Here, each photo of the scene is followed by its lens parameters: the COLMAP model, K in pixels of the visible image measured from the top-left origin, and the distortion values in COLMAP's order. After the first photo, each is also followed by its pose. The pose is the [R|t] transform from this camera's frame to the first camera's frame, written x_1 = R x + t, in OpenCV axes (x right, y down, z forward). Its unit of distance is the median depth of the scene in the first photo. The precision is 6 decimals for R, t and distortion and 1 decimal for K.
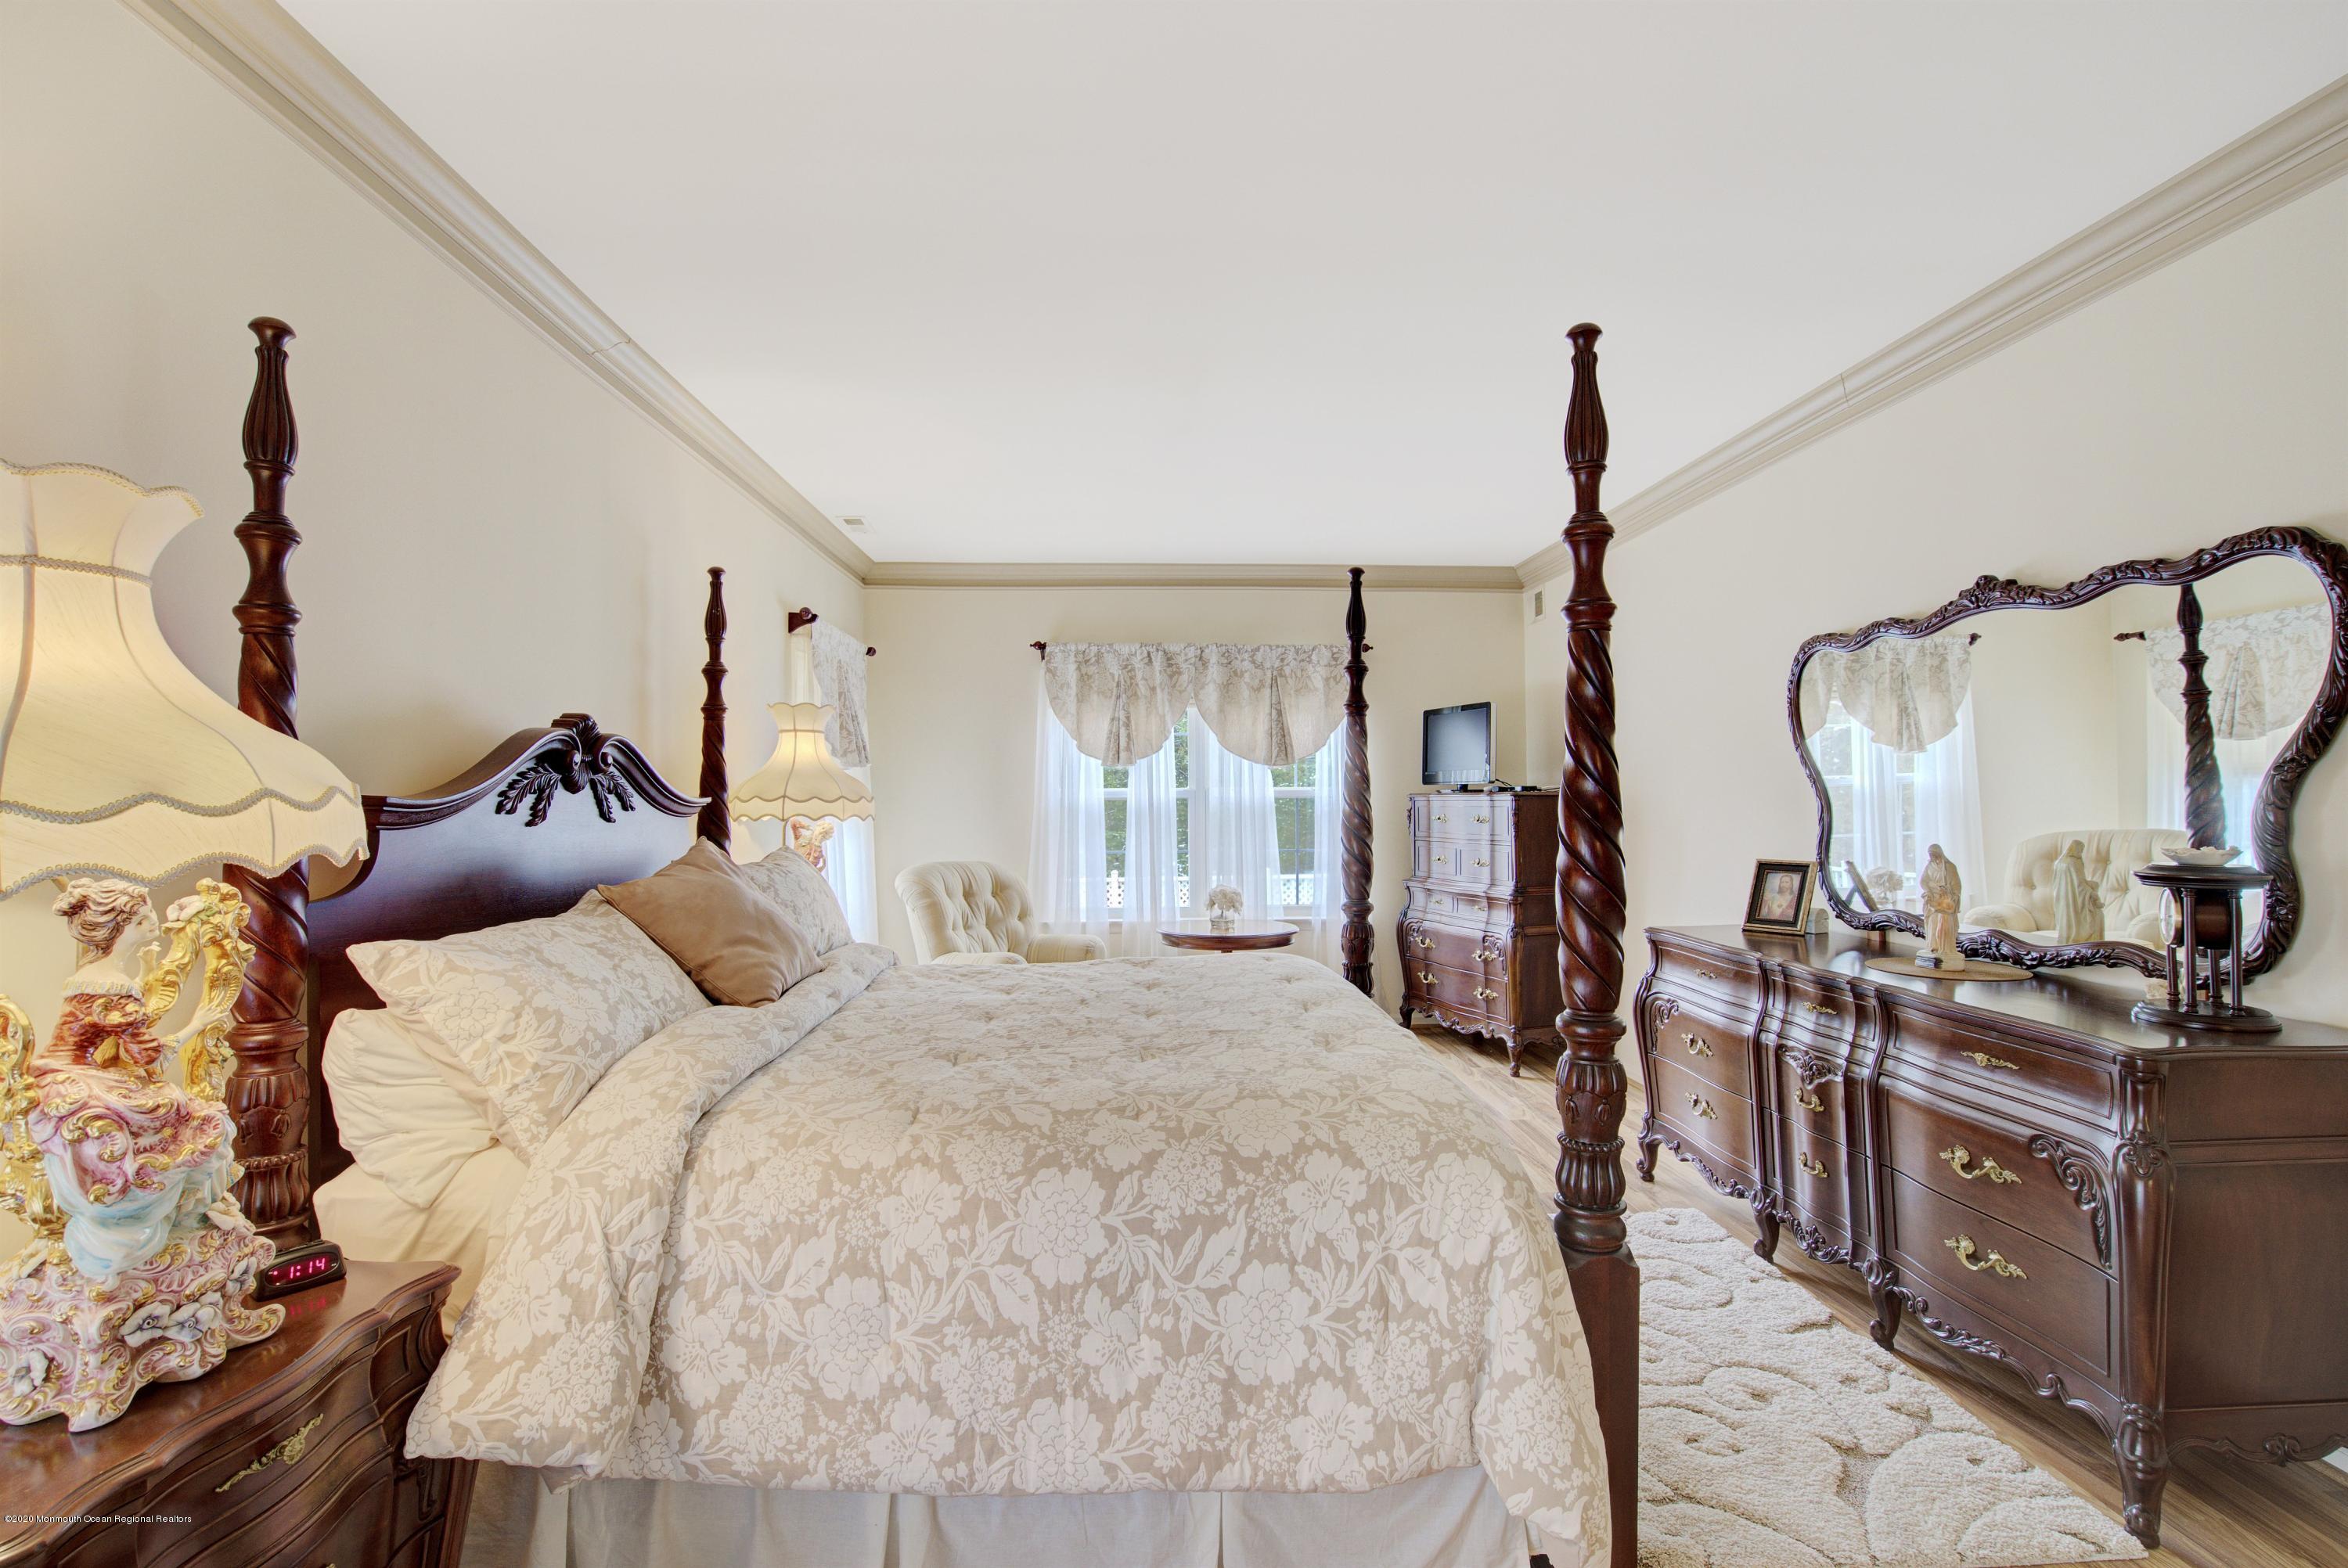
lens RADIAL K [[1080.2, 0, 1189.4], [0, 1080.2, 790.1], [0, 0, 1]] dist [-0.056907, 0.023826]
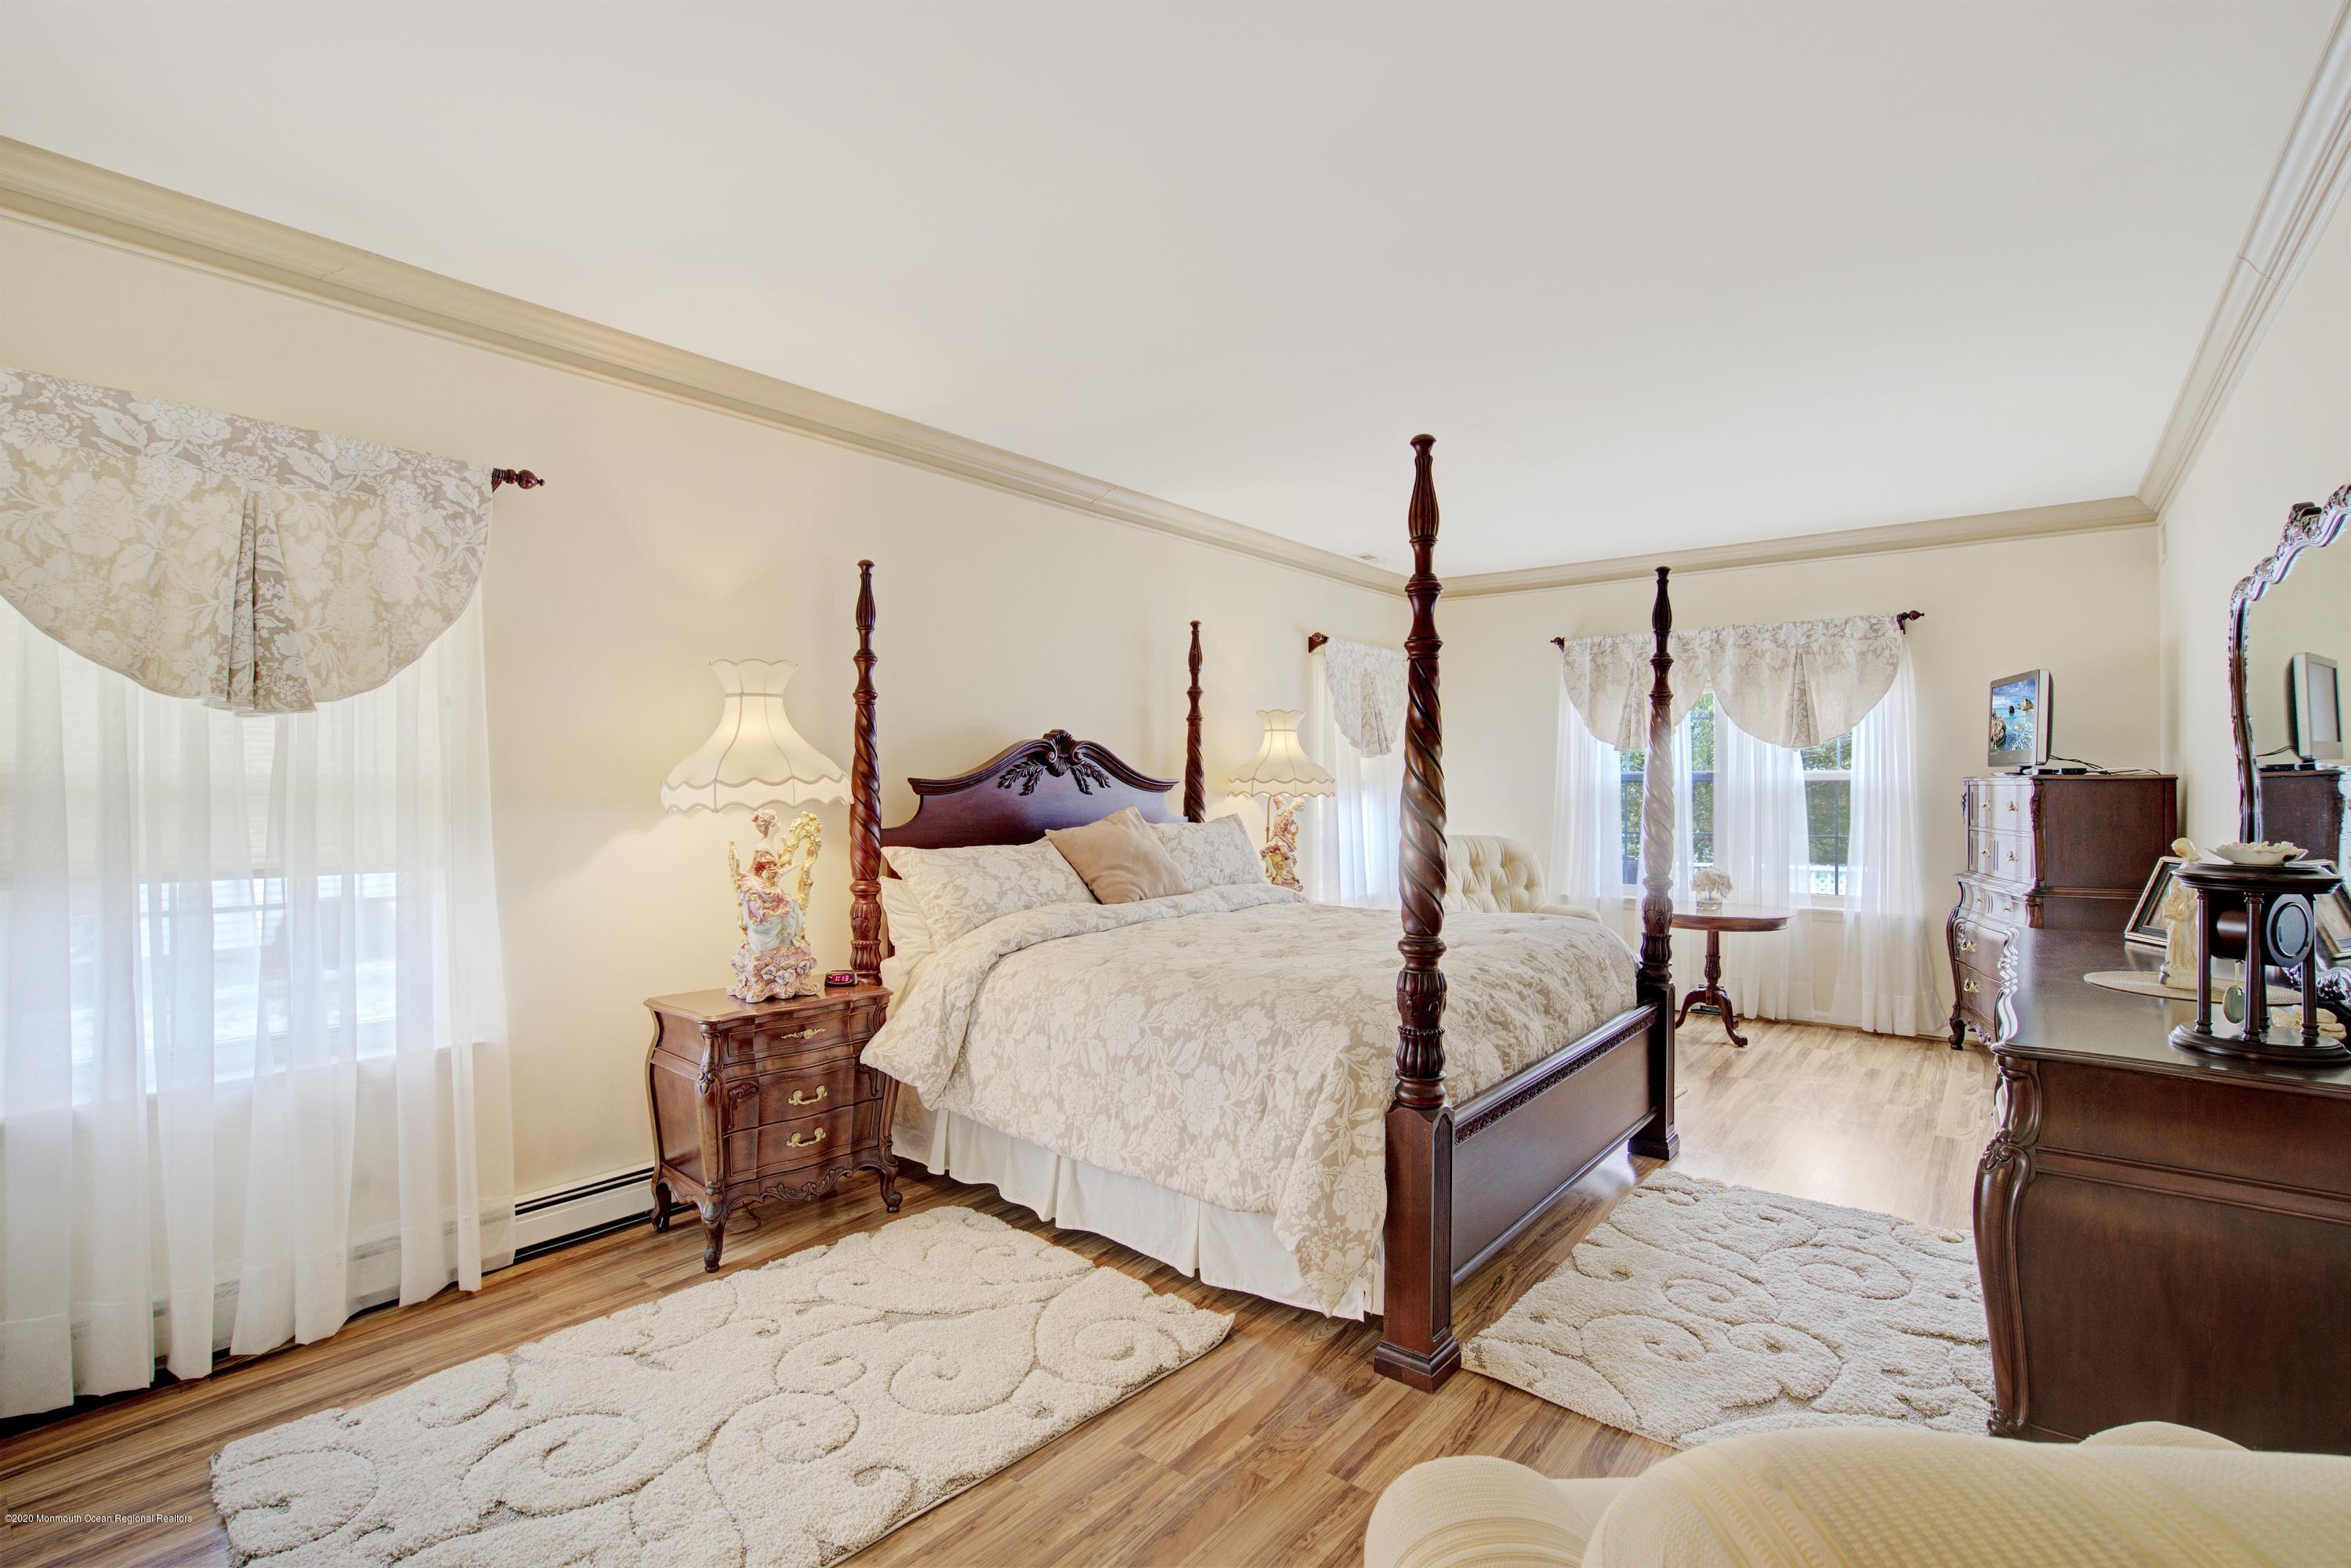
lens RADIAL K [[1081.7, 0, 1190.9], [0, 1081.7, 790.1], [0, 0, 1]] dist [-0.056907, 0.023826]
pose [[0.755521, 0.009718, -0.655052, 1.110508], [0.001477, 0.999862, 0.016537, -0.005675], [0.655123, -0.013462, 0.755403, -0.256396]]
